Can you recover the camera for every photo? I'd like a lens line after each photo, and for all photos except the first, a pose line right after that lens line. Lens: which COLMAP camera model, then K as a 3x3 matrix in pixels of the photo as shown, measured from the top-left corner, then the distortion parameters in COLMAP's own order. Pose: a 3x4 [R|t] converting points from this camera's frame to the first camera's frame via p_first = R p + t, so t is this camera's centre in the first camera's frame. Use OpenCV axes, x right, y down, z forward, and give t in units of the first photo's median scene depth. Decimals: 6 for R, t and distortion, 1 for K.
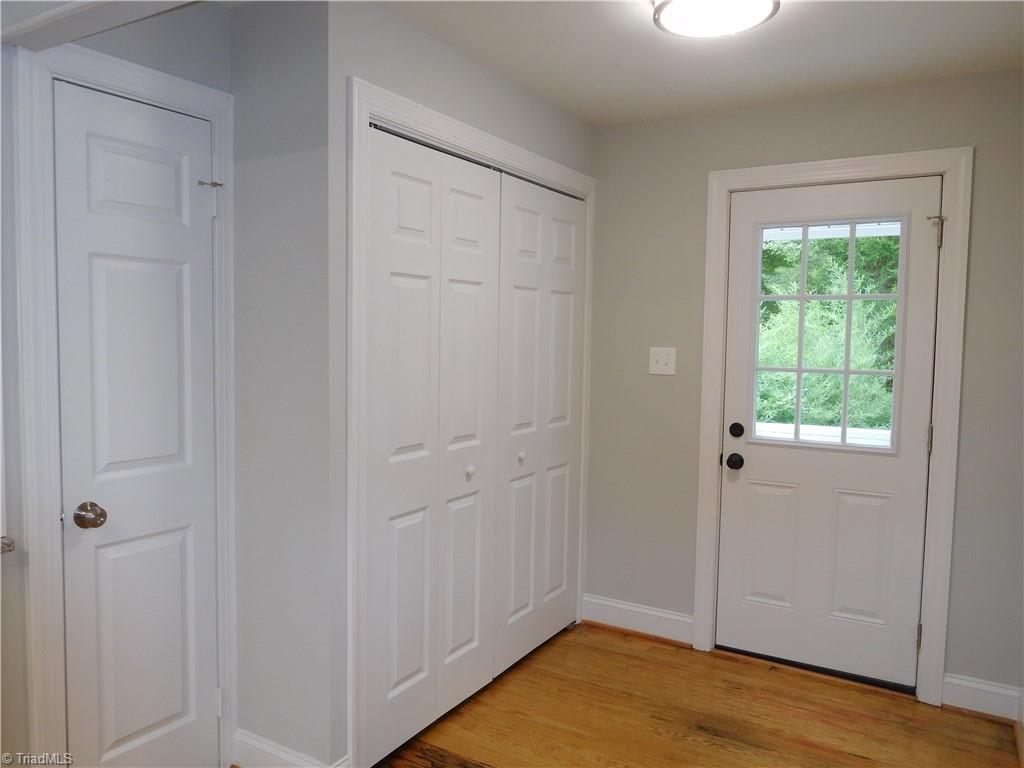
lens RADIAL K [[750.0, 0, 512.0], [0, 750.0, 384.0], [0, 0, 1]] dist [-0.035730, 0.020521]
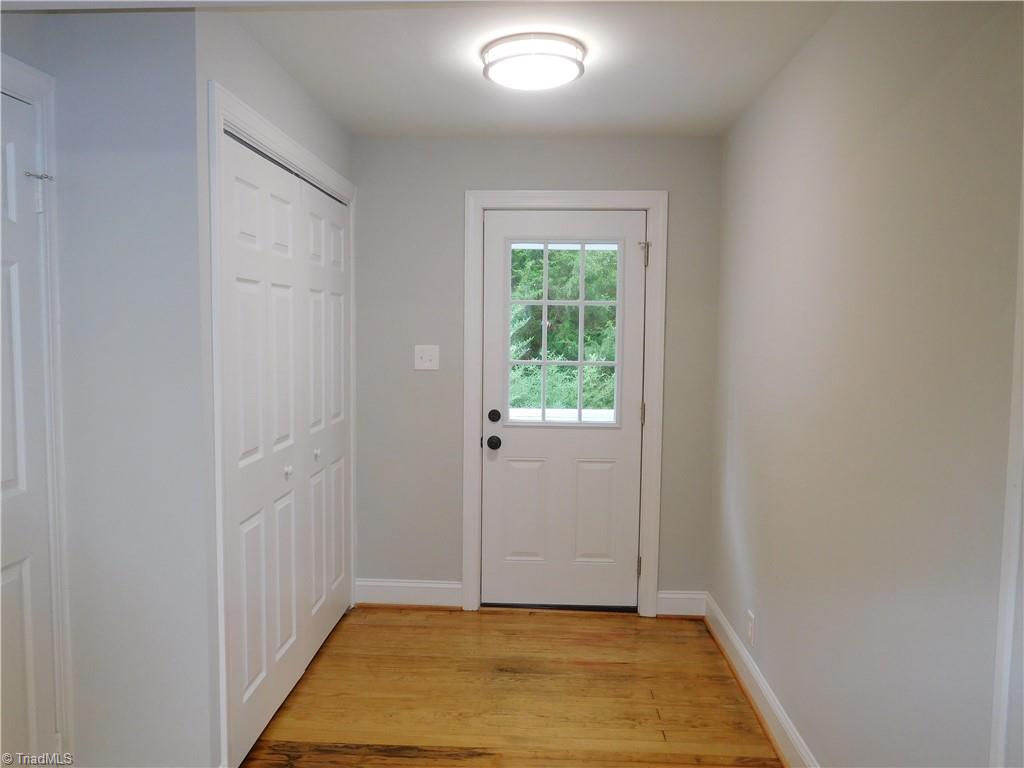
lens RADIAL K [[750.0, 0, 512.0], [0, 750.0, 384.0], [0, 0, 1]] dist [-0.035730, 0.020521]
pose [[0.880631, -0.038974, 0.472198, -0.237274], [0.031639, 0.999224, 0.023468, -0.015098], [-0.472746, -0.005727, 0.881180, -0.040641]]
